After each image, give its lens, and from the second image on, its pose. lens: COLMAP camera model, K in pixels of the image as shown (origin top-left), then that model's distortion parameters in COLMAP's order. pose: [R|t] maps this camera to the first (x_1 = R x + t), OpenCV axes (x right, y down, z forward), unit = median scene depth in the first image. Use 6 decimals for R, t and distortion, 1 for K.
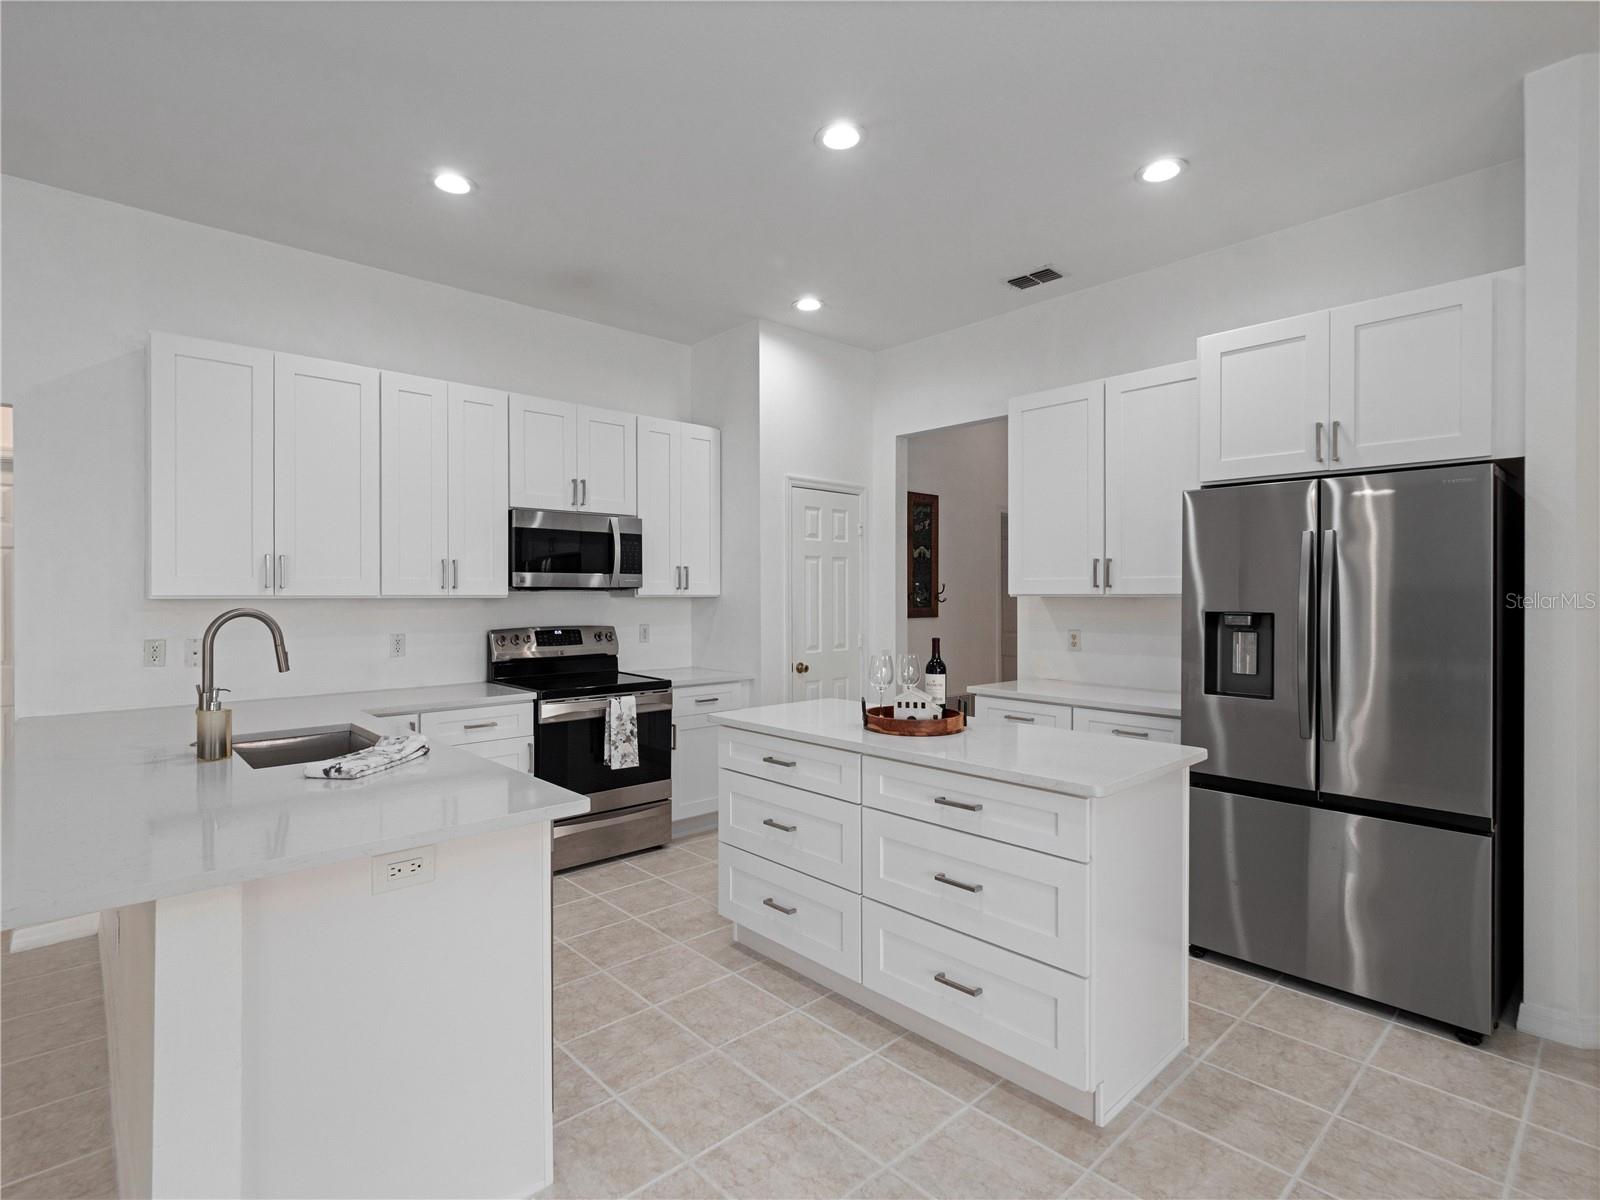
lens RADIAL K [[802.2, 0, 790.1], [0, 802.2, 605.6], [0, 0, 1]] dist [0.010711, -0.000699]
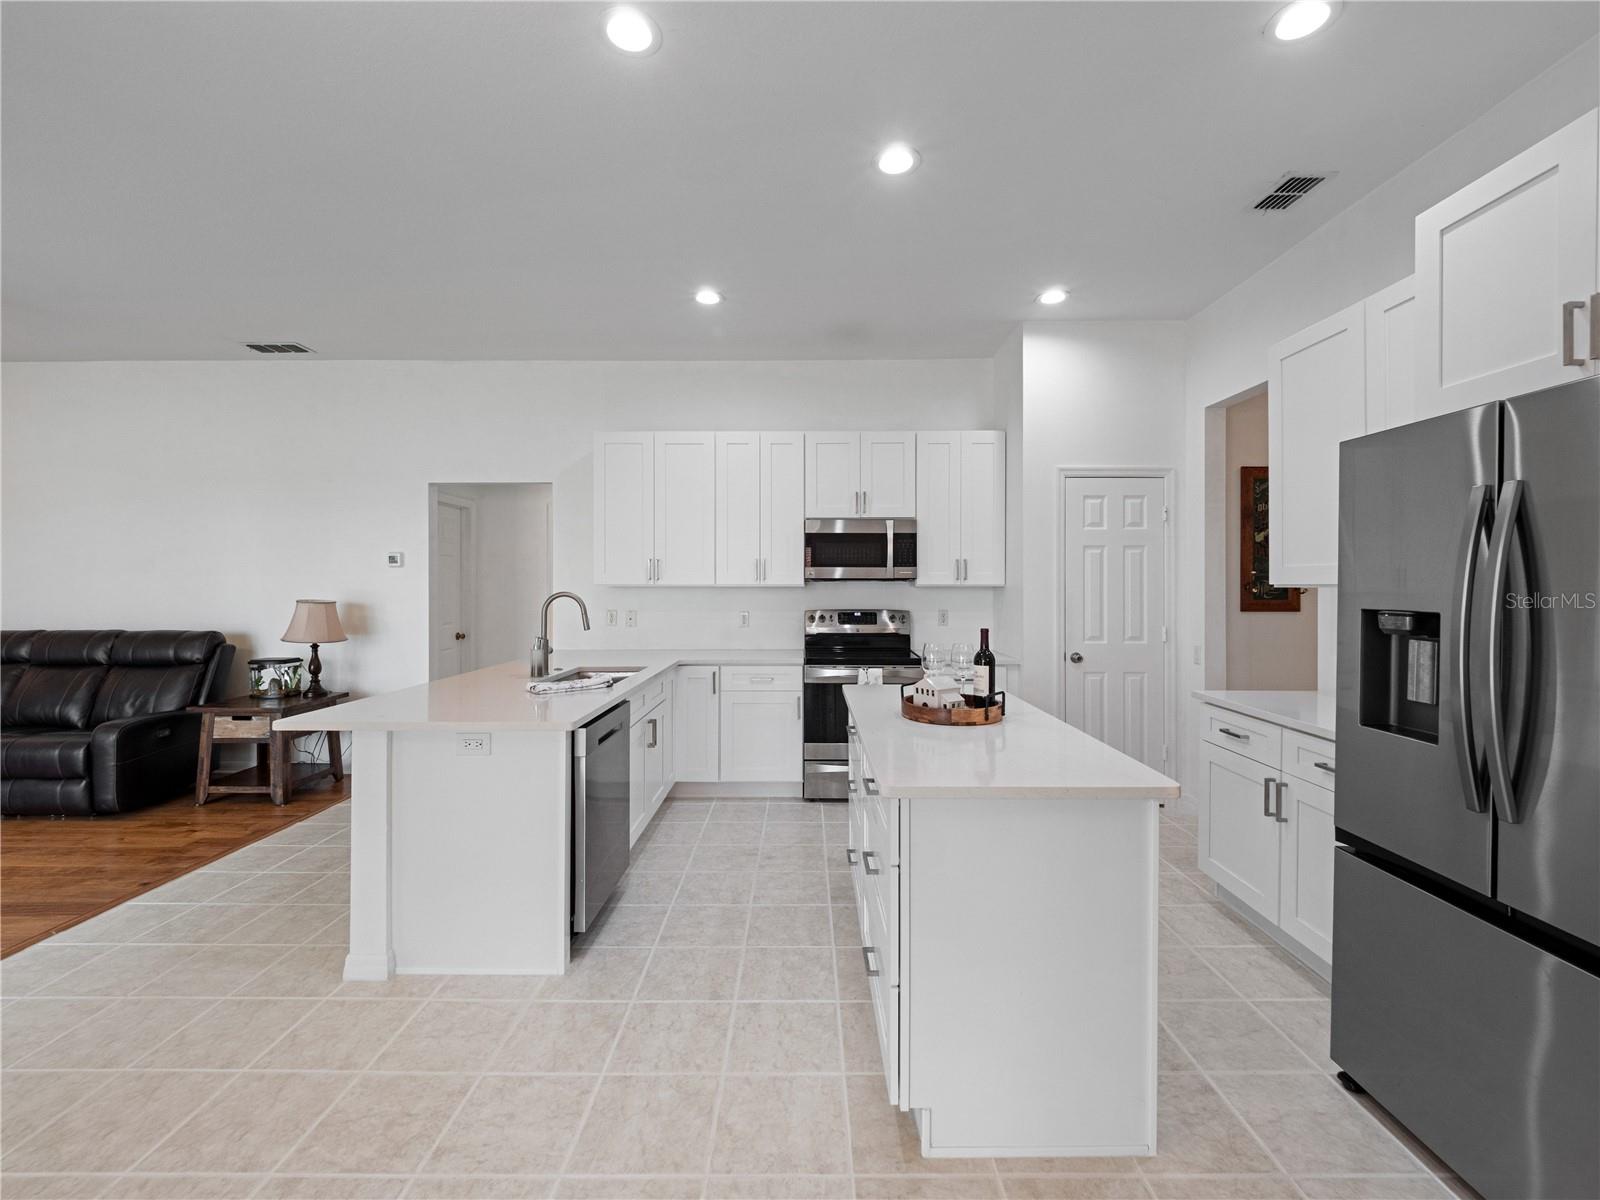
lens RADIAL K [[686.6, 0, 794.5], [0, 686.6, 593.9], [0, 0, 1]] dist [0.019019, -0.011254]
pose [[0.734755, 0.010829, -0.678246, 0.383269], [-0.010735, 0.999933, 0.004335, -0.002222], [0.678247, 0.004096, 0.734822, 0.146534]]
